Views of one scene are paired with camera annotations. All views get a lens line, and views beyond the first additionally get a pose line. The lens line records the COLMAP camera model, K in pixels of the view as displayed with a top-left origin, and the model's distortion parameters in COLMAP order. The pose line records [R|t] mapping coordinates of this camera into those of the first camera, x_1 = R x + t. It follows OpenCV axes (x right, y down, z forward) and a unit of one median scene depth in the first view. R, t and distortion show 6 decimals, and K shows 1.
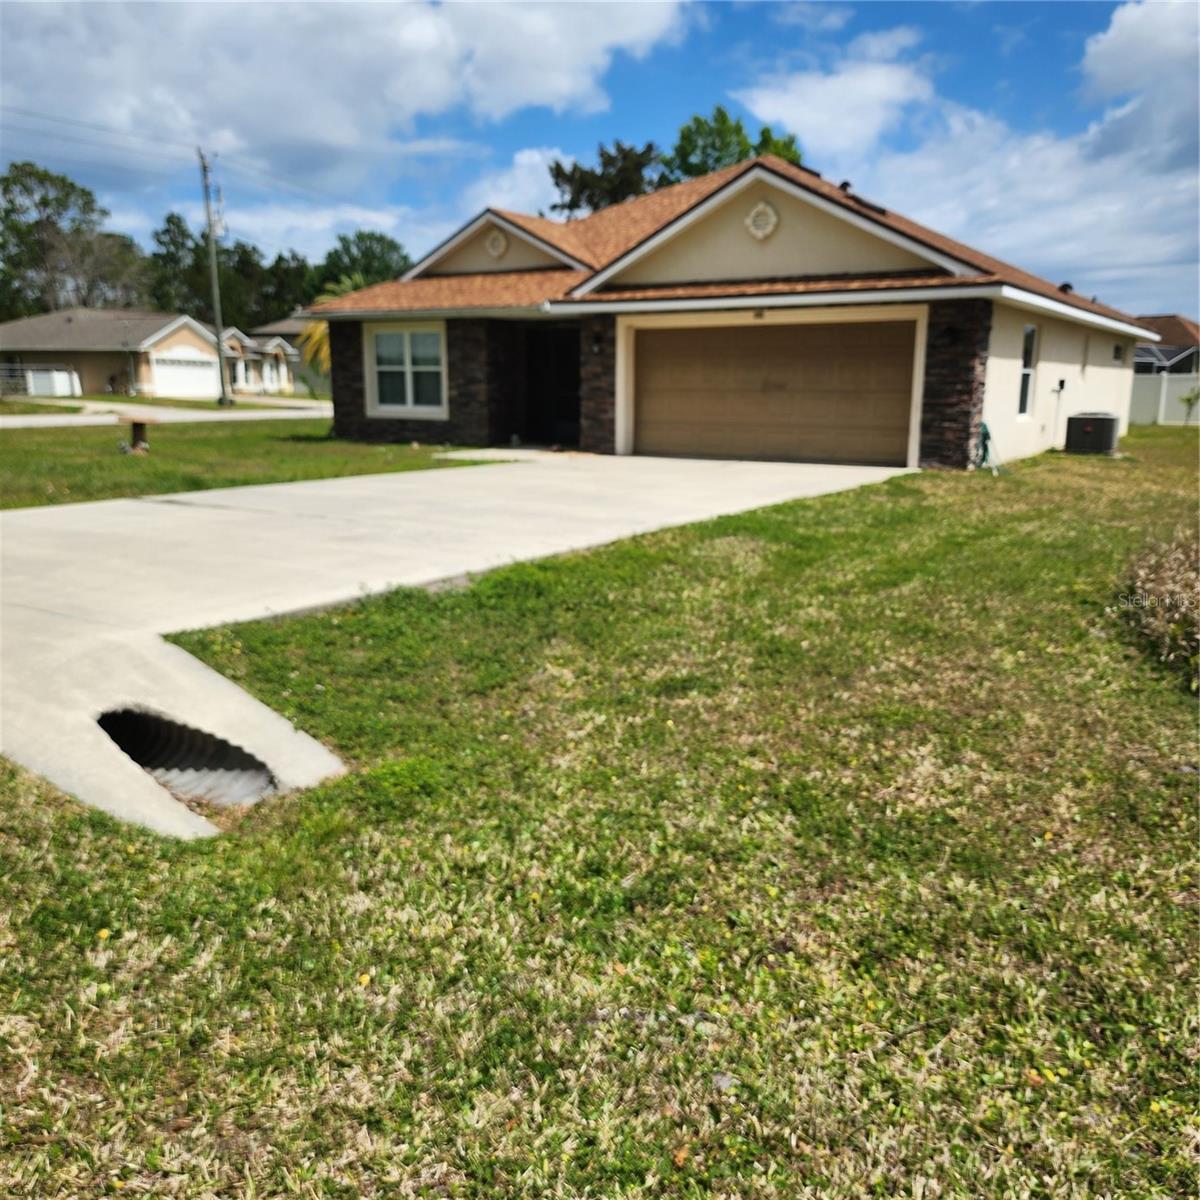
lens RADIAL K [[1069.2, 0, 594.6], [0, 1069.2, 600.0], [0, 0, 1]] dist [0.073584, -0.072800]
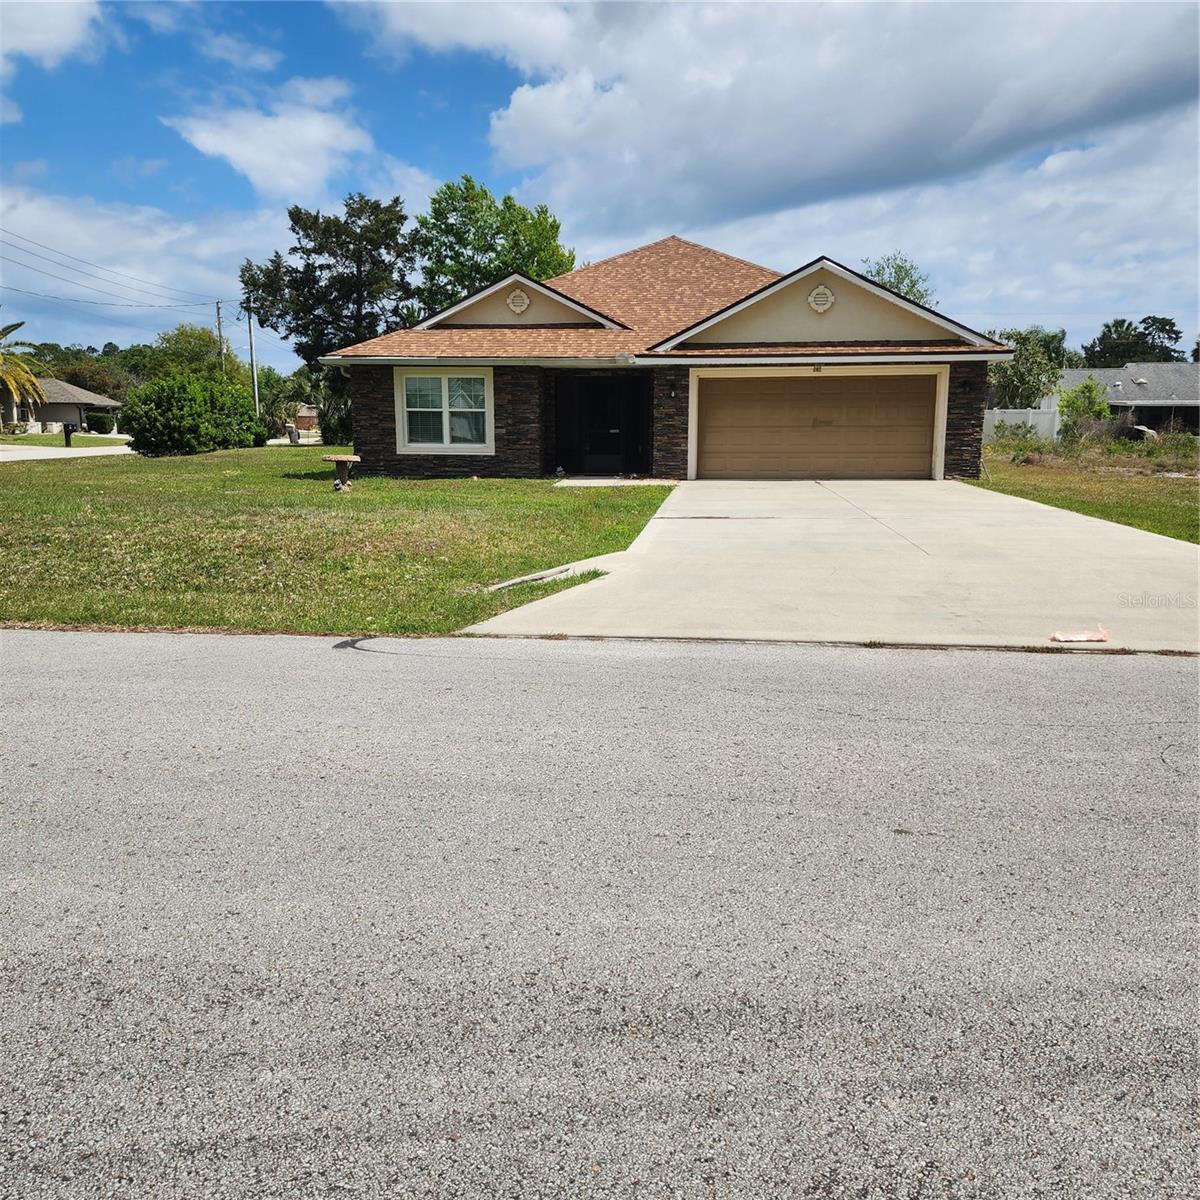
lens RADIAL K [[1069.2, 0, 559.7], [0, 1069.2, 607.5], [0, 0, 1]] dist [0.073584, -0.072800]
pose [[0.906243, -0.078625, 0.415381, -0.643067], [0.089562, 0.995957, -0.006880, 0.005920], [-0.413161, 0.043437, 0.909621, -0.051372]]
